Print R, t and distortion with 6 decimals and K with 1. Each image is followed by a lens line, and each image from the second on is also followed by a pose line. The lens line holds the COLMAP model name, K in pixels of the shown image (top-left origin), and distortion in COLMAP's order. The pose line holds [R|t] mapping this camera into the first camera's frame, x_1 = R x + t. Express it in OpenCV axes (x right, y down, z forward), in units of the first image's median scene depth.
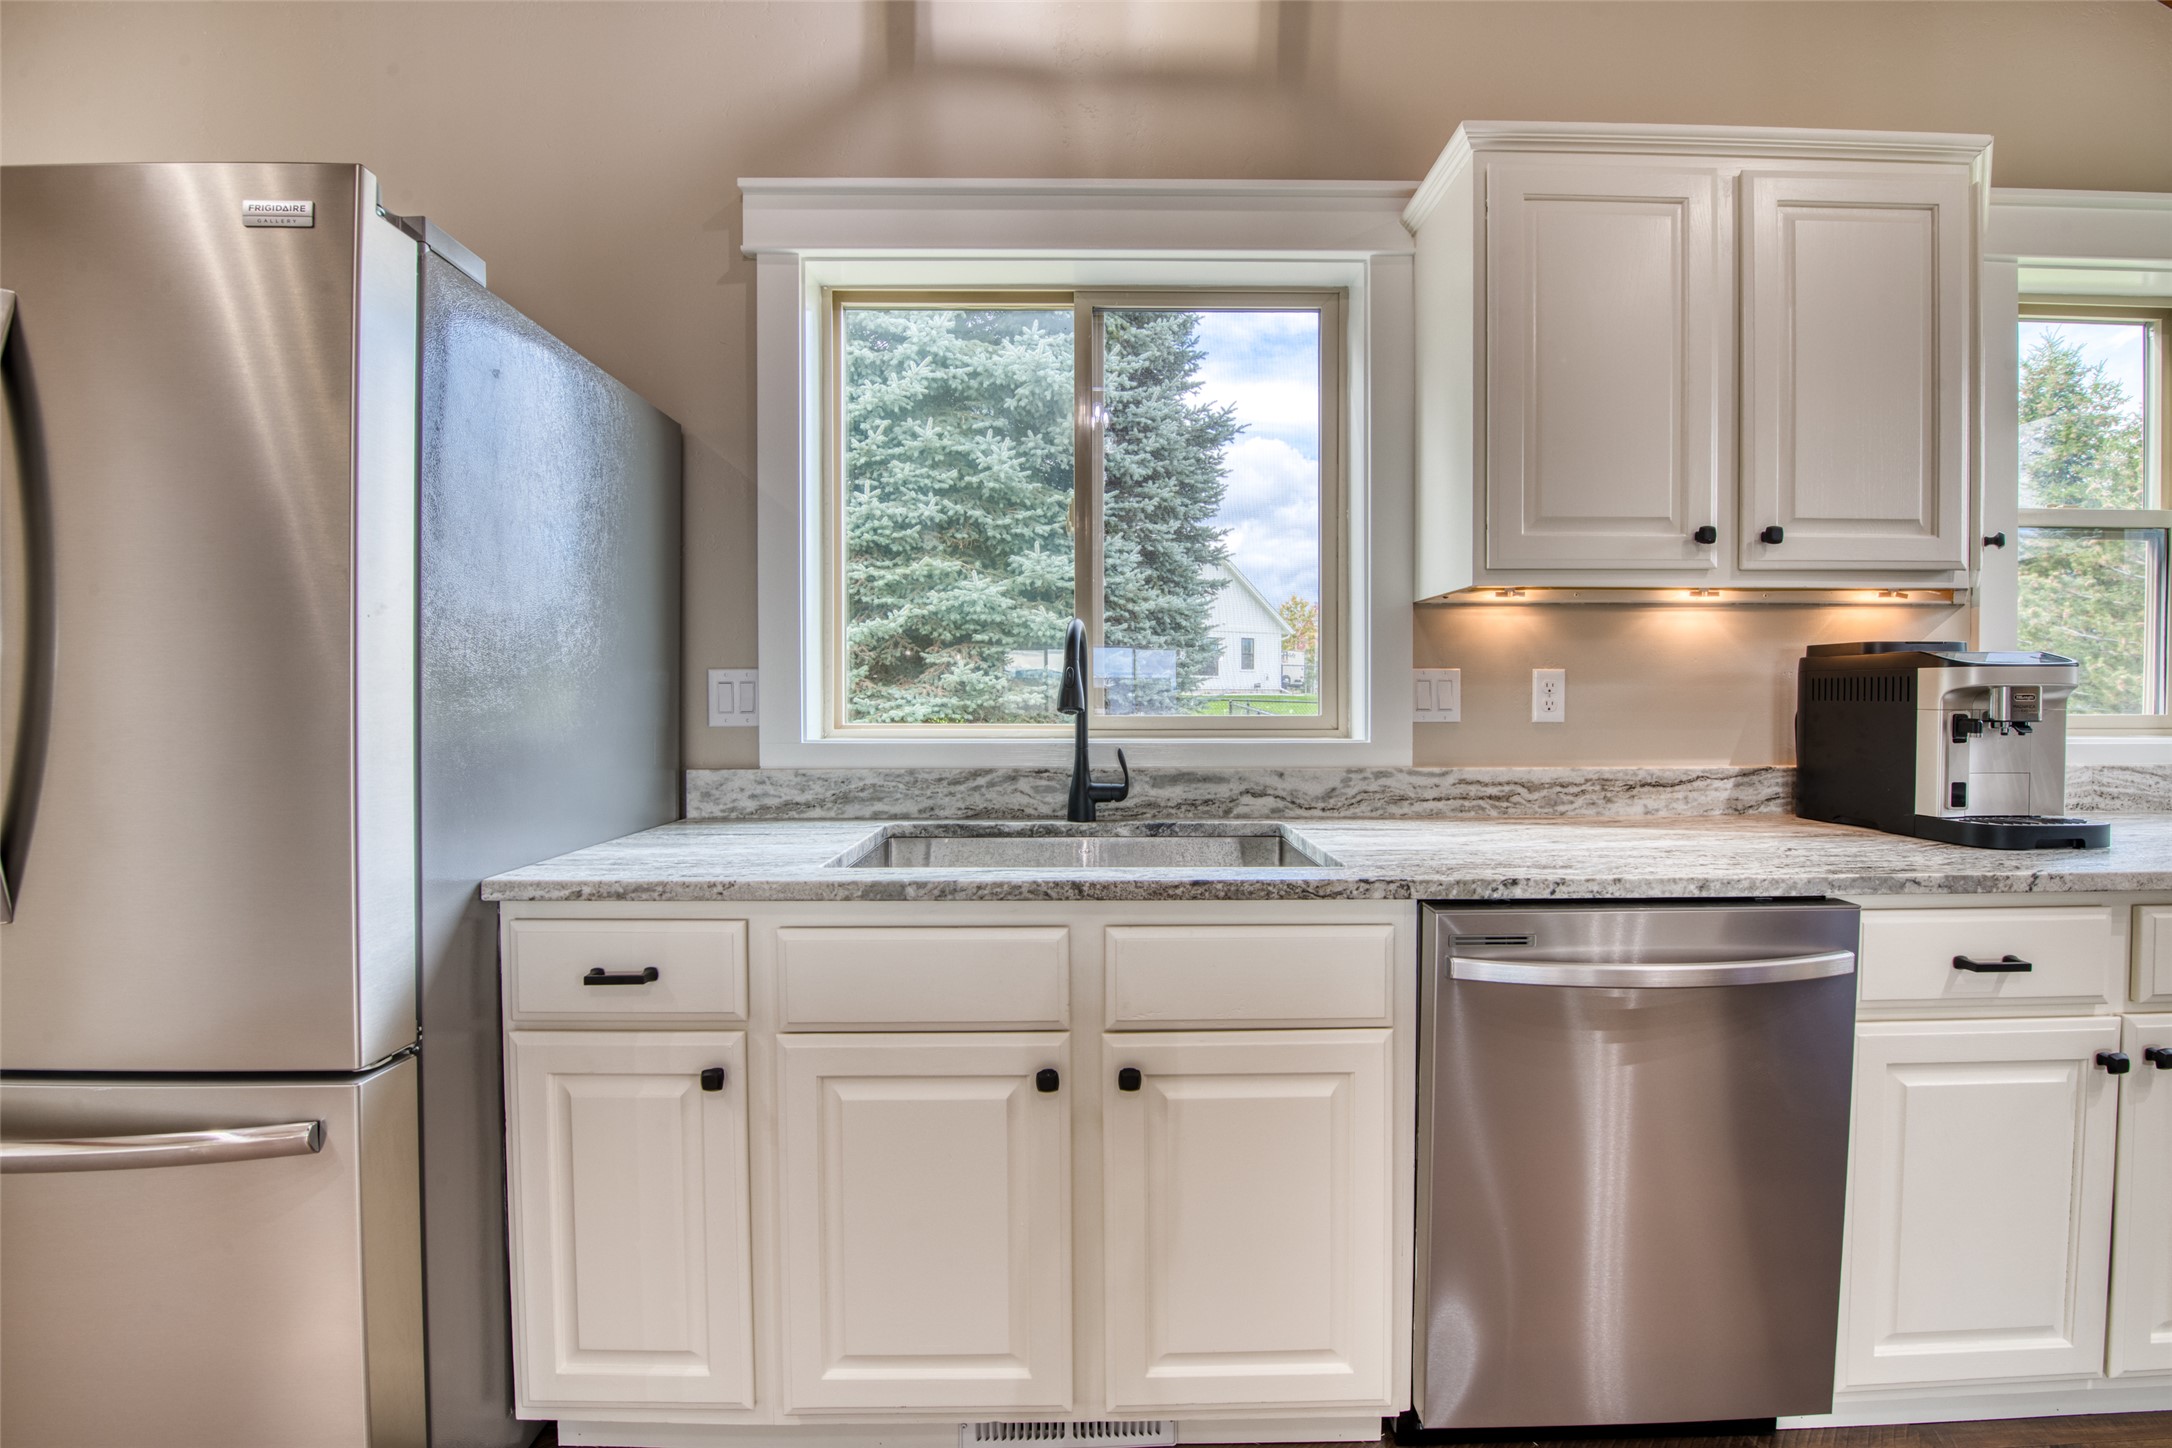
lens RADIAL K [[881.5, 0, 1087.0], [0, 881.5, 714.0], [0, 0, 1]] dist [-0.017309, -0.001650]
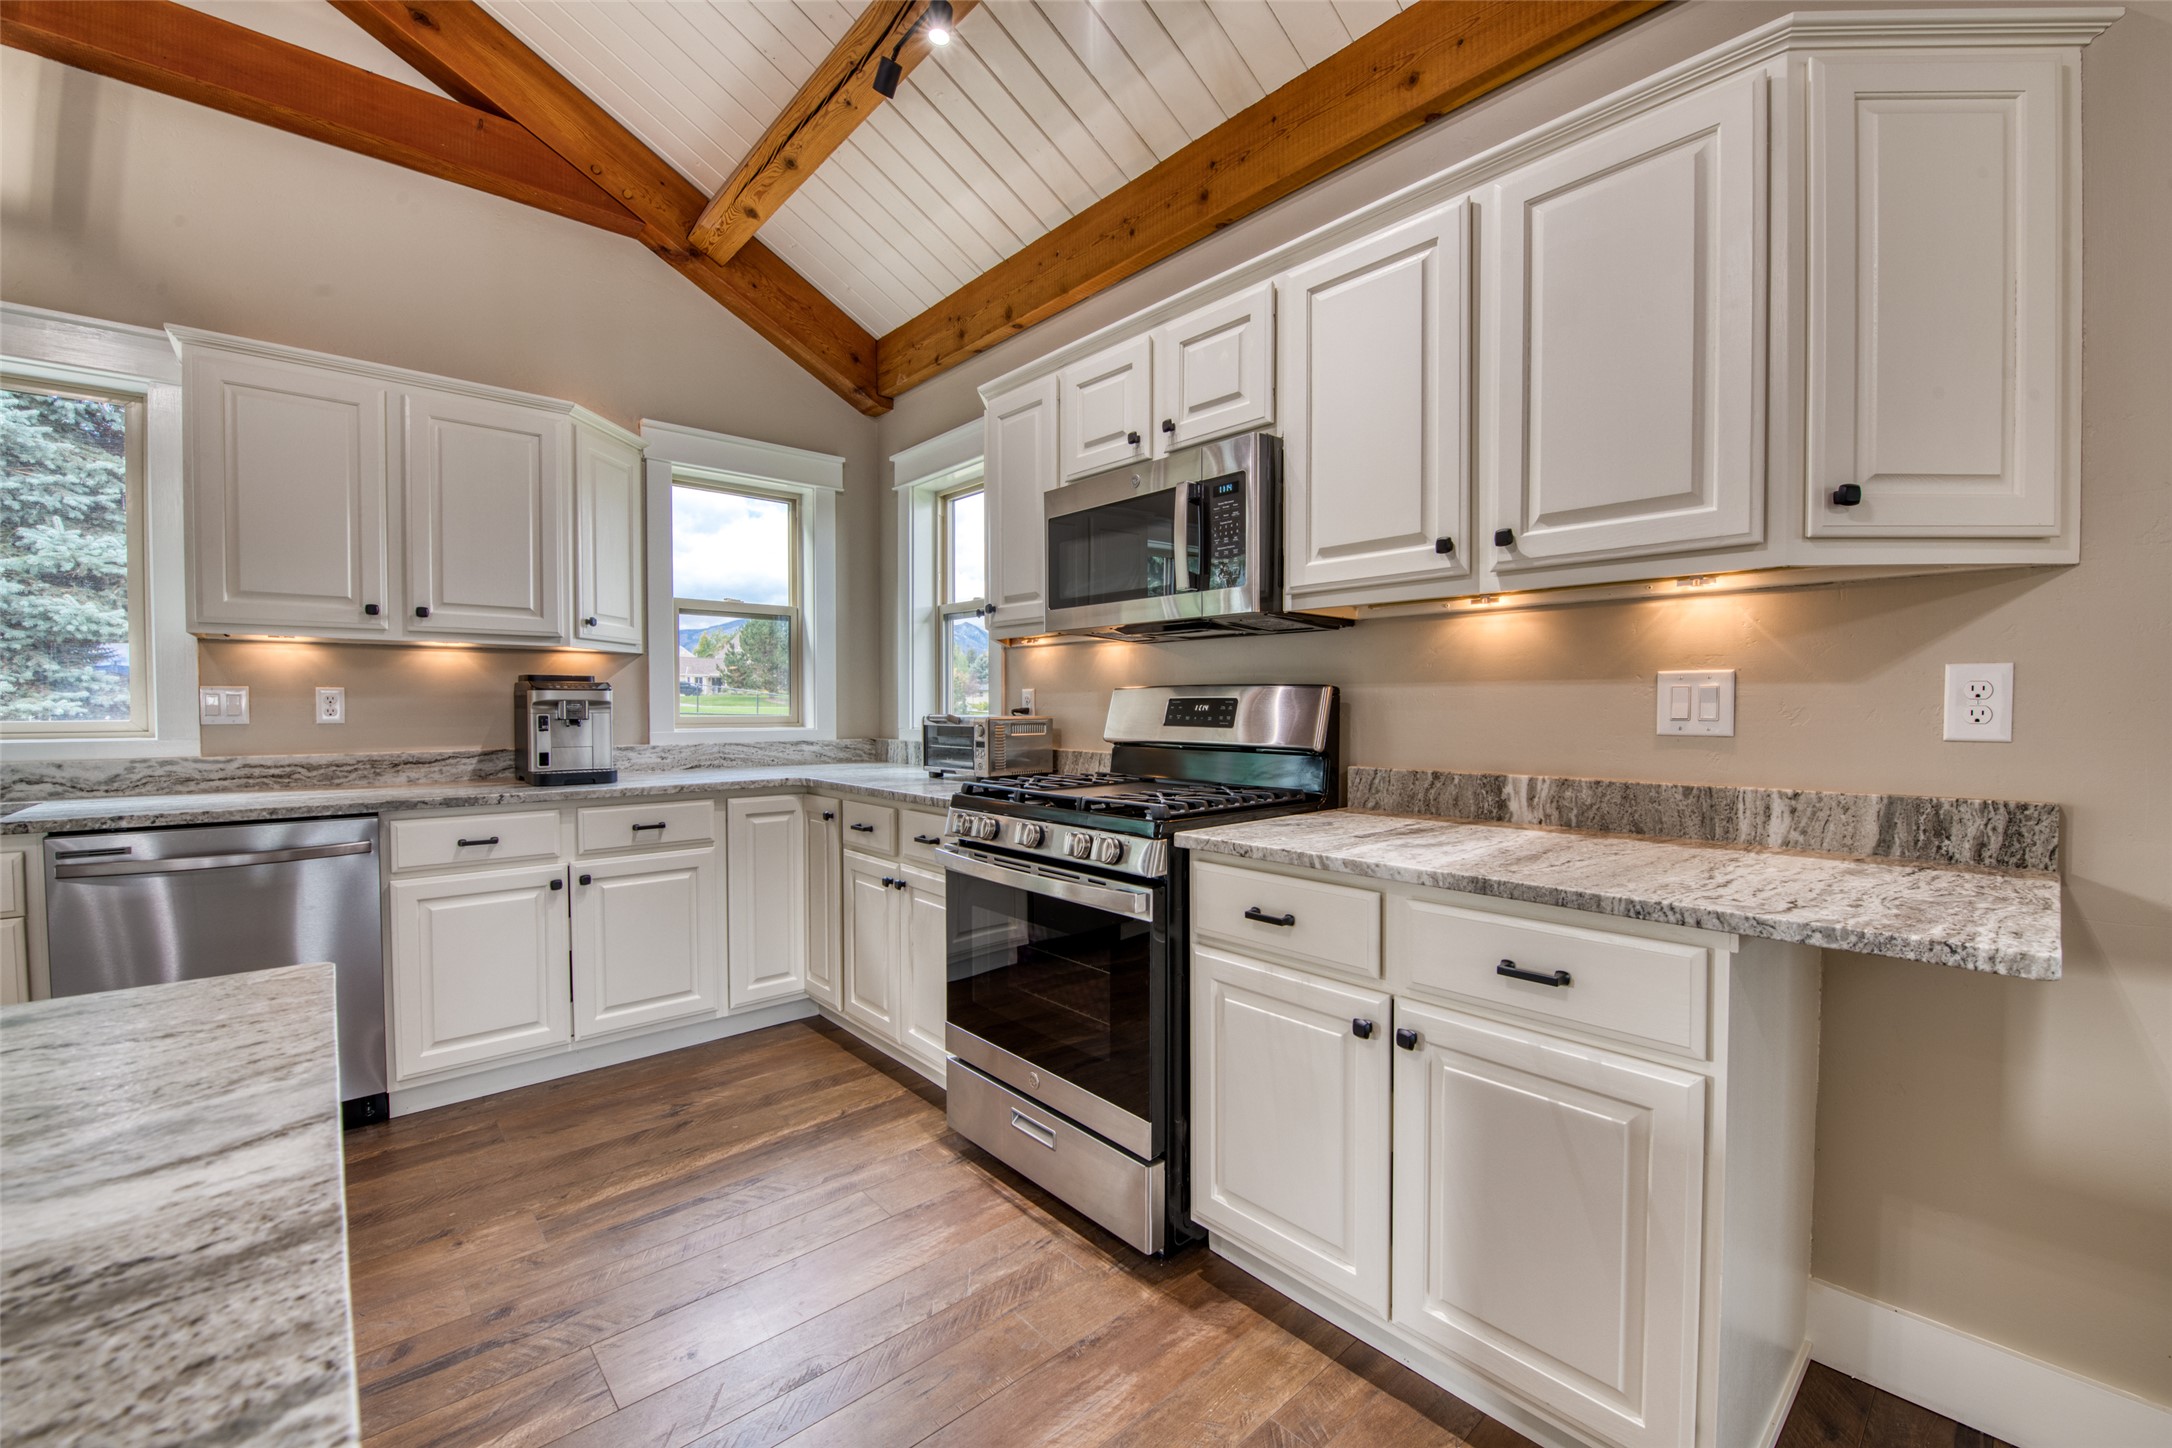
lens RADIAL K [[881.5, 0, 1091.2], [0, 881.5, 732.9], [0, 0, 1]] dist [-0.017309, -0.001650]
pose [[0.747126, -0.019551, 0.664395, 0.517776], [0.010998, 0.999794, 0.017054, 0.014751], [-0.664592, -0.005434, 0.747187, -0.955626]]
